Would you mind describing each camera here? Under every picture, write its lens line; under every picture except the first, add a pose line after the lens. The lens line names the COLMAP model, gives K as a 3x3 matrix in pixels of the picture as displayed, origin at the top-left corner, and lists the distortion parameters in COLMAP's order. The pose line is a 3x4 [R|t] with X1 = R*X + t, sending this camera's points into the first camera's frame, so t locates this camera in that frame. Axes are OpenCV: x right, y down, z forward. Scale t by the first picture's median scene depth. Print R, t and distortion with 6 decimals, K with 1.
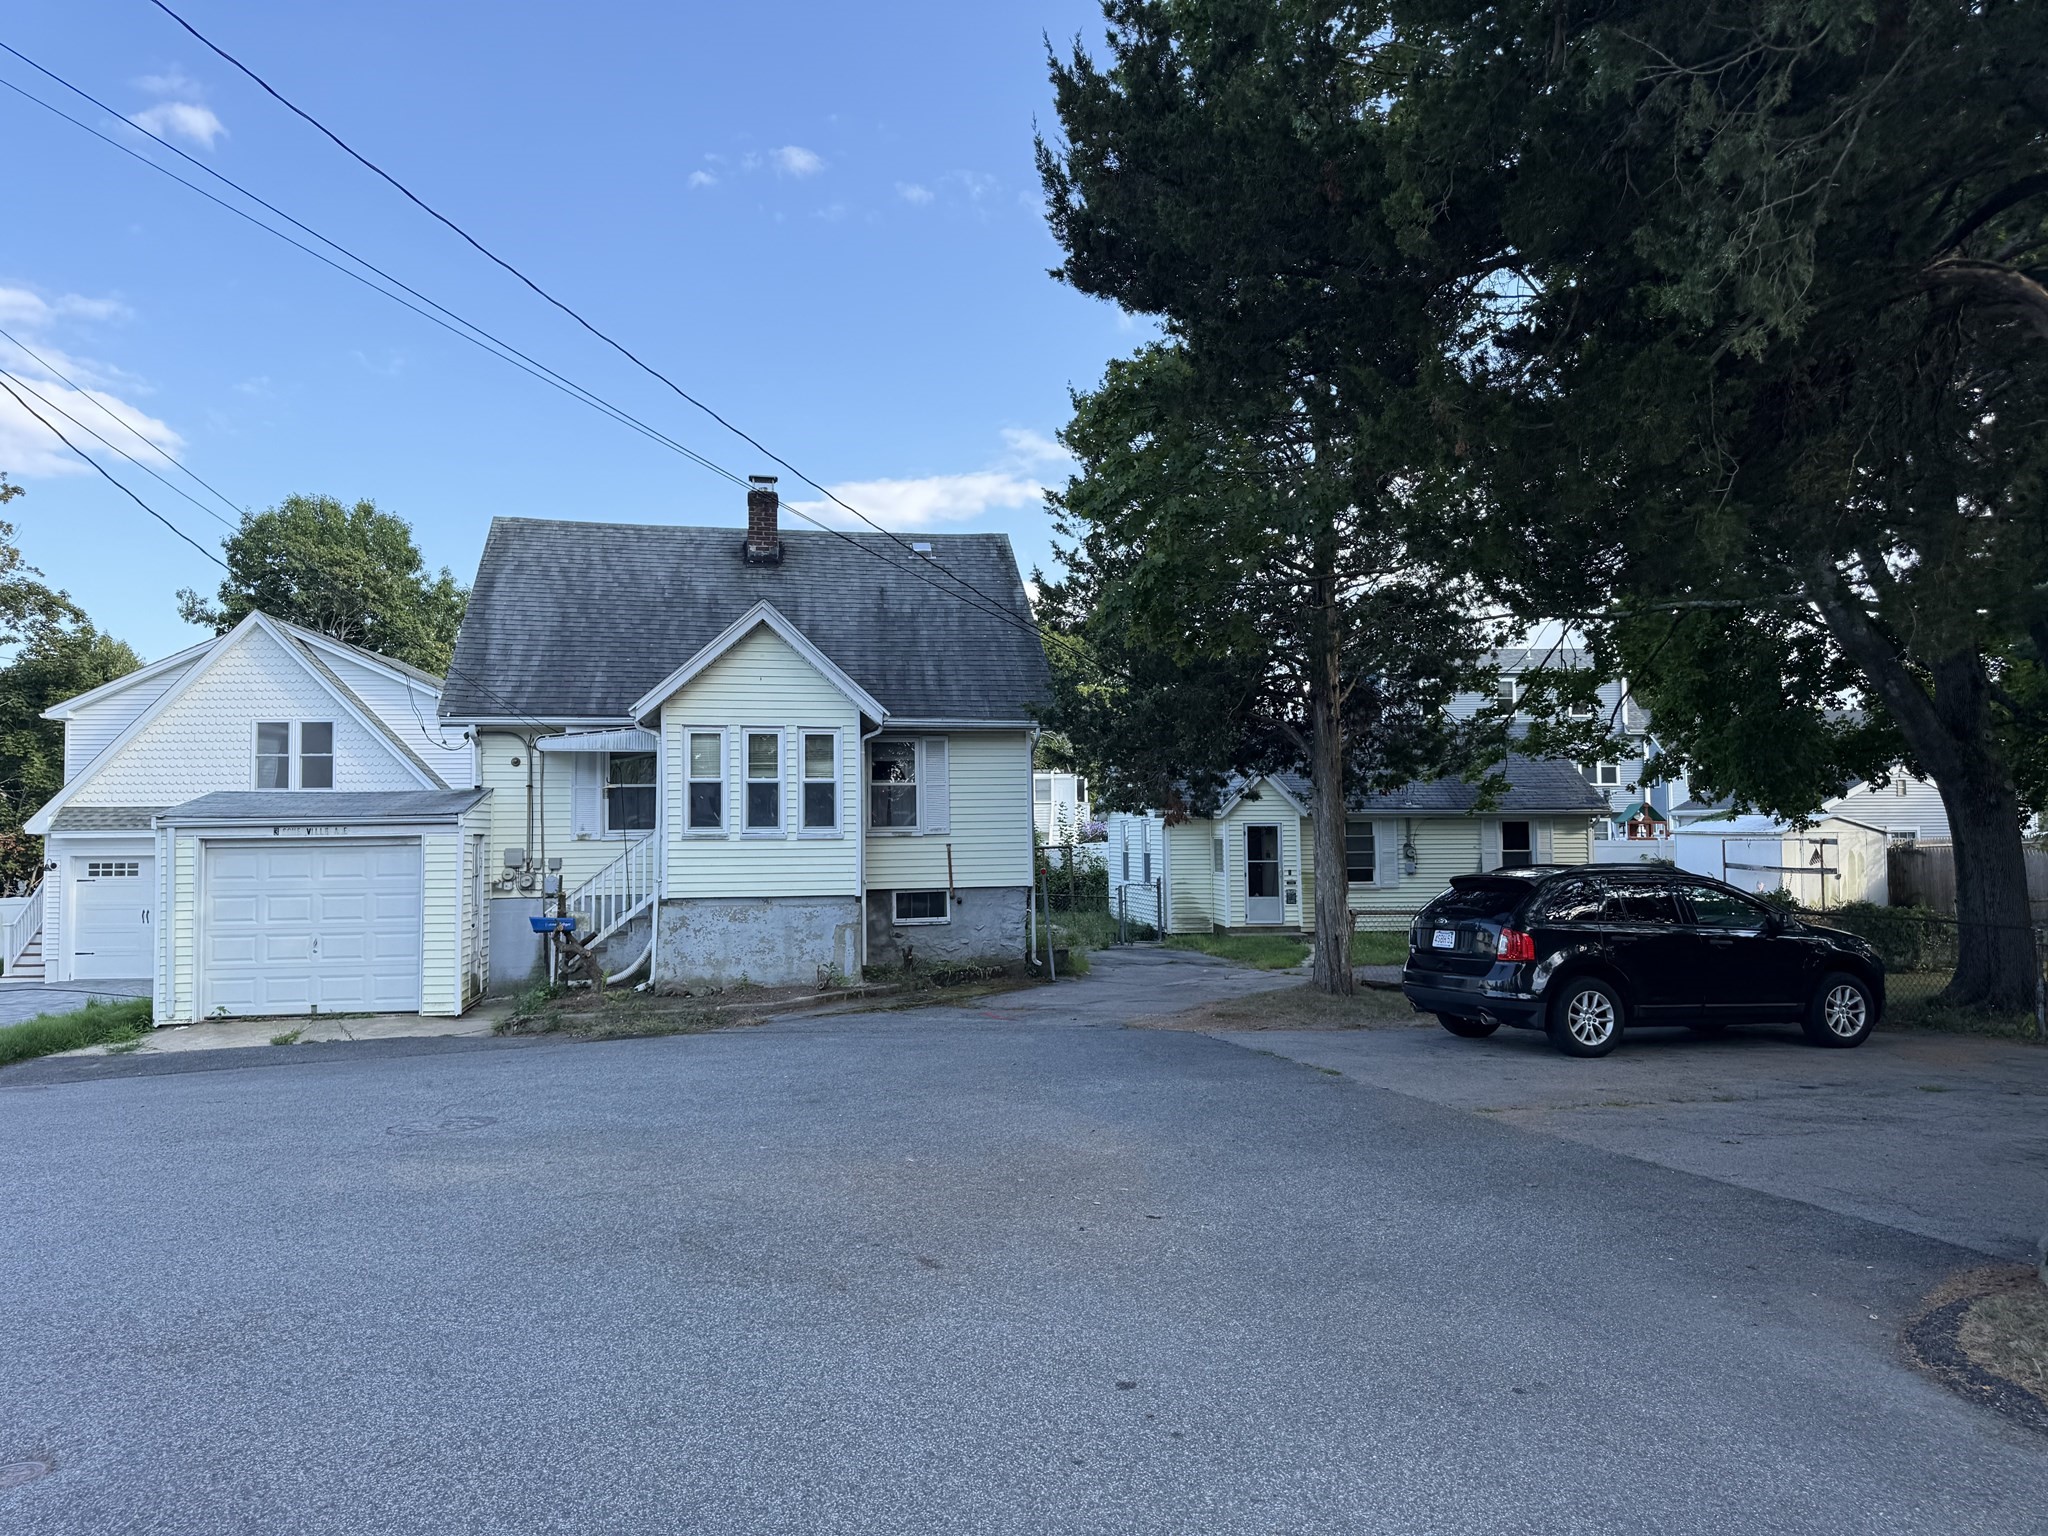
lens RADIAL K [[1417.5, 0, 1024.0], [0, 1417.5, 768.0], [0, 0, 1]] dist [0.051258, -0.087664]
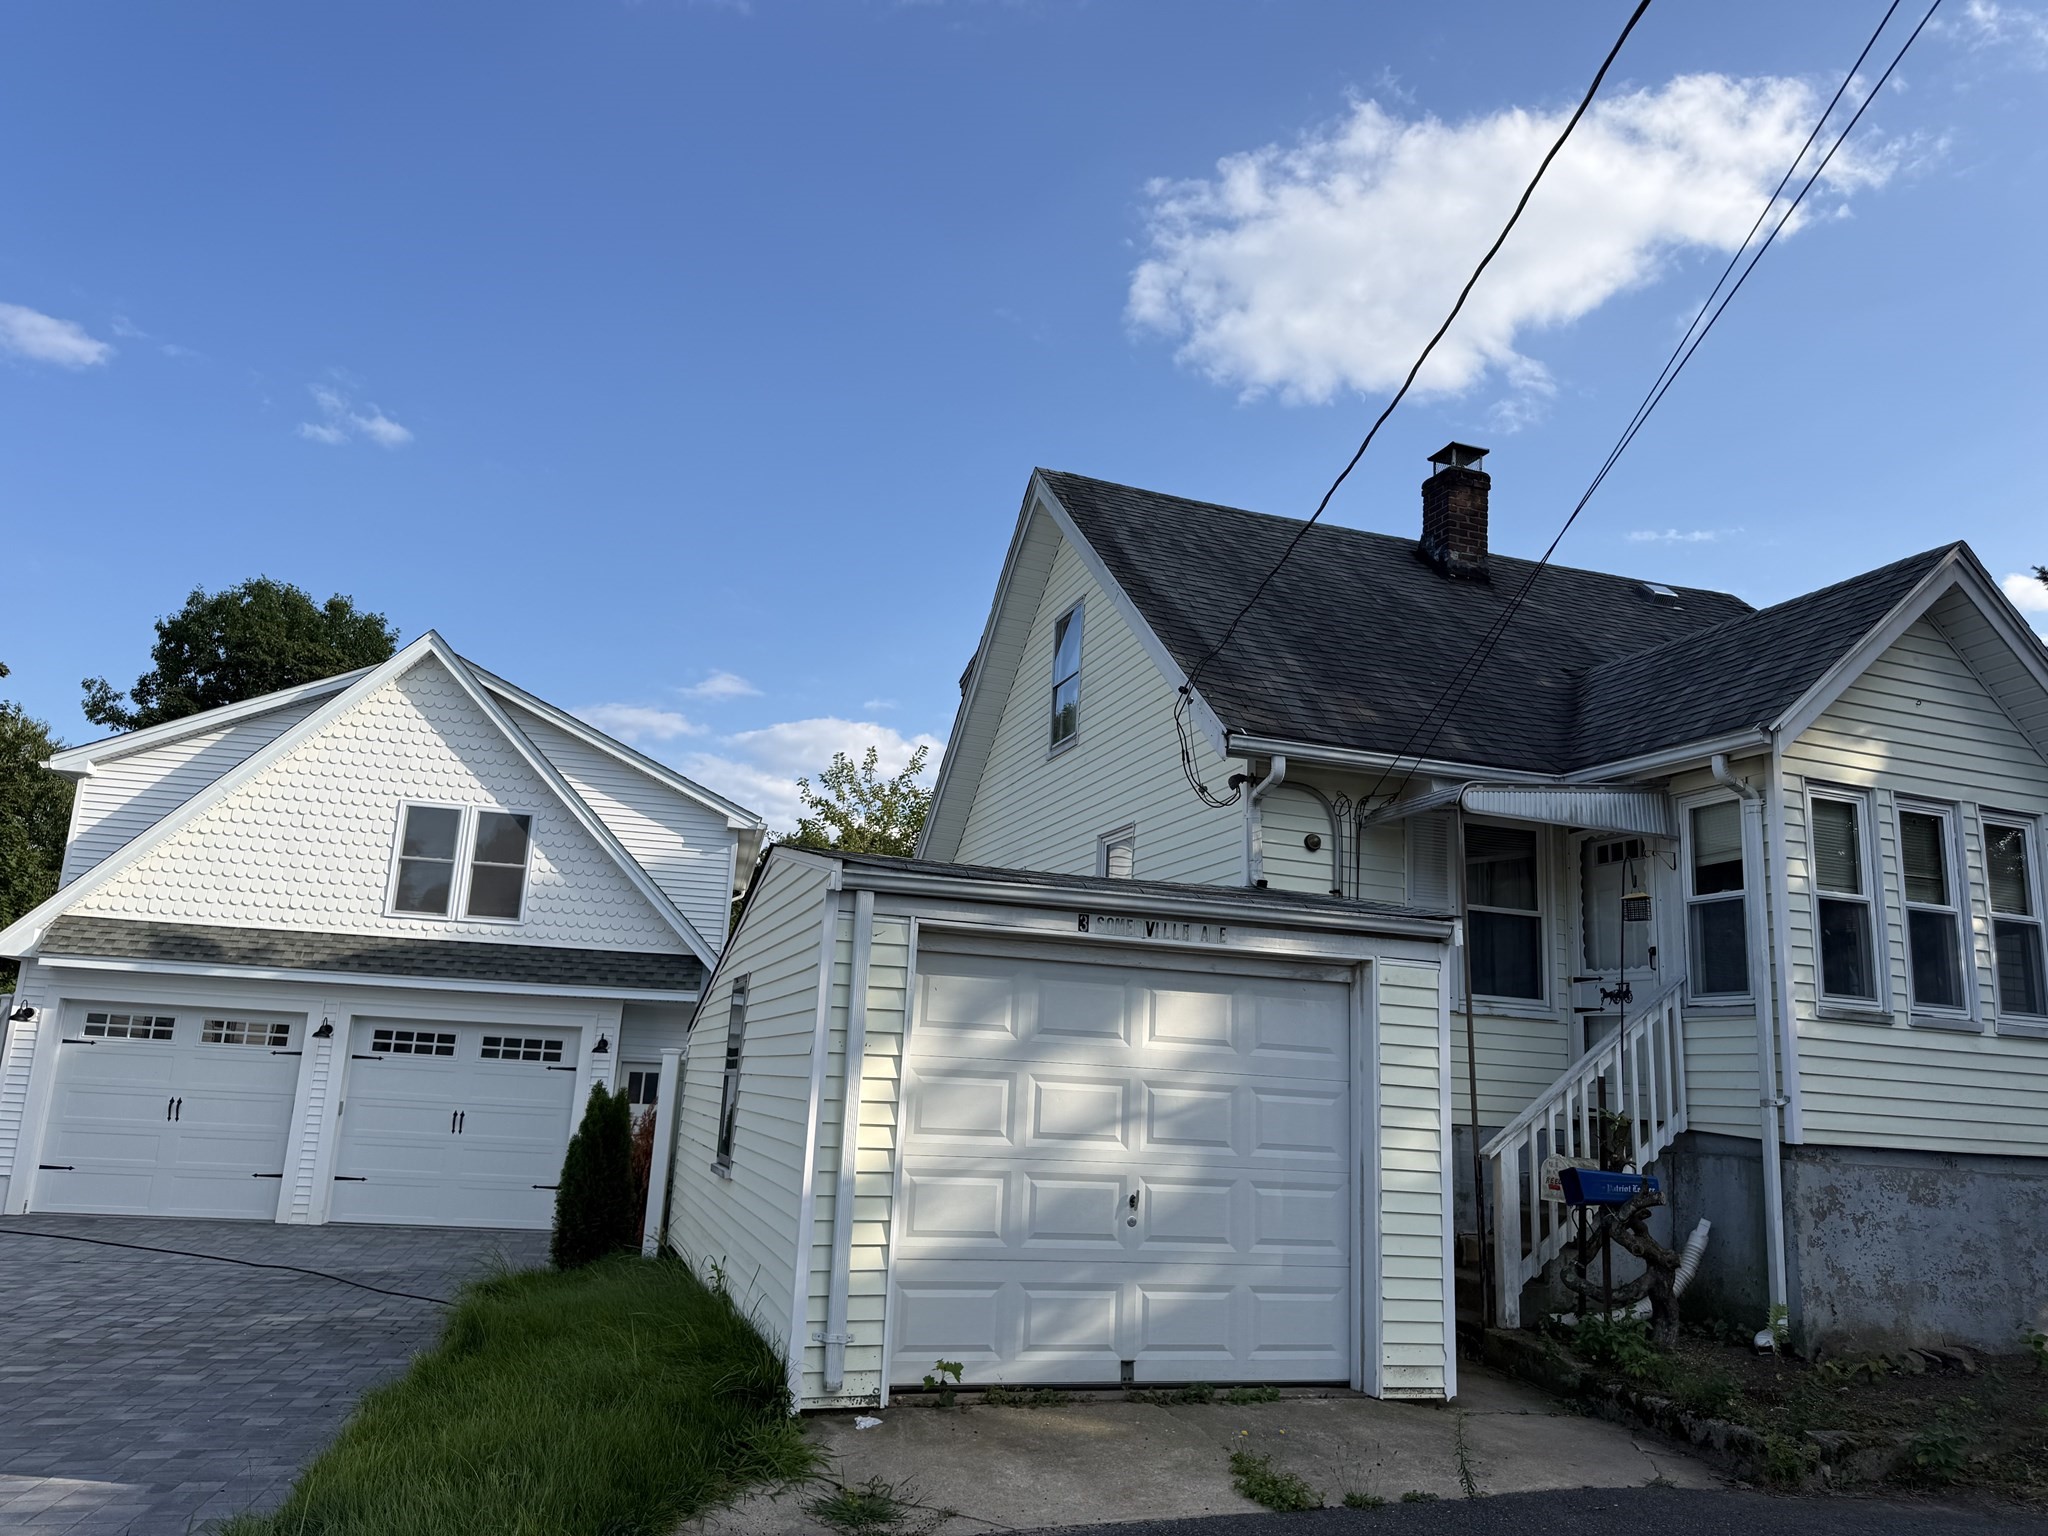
lens RADIAL K [[1475.9, 0, 1024.0], [0, 1475.9, 768.0], [0, 0, 1]] dist [-0.000605, -0.004130]
pose [[0.990255, 0.088457, 0.107570, -0.551490], [-0.069579, 0.983315, -0.168078, 0.068462], [-0.120643, 0.158955, 0.979887, 0.532054]]
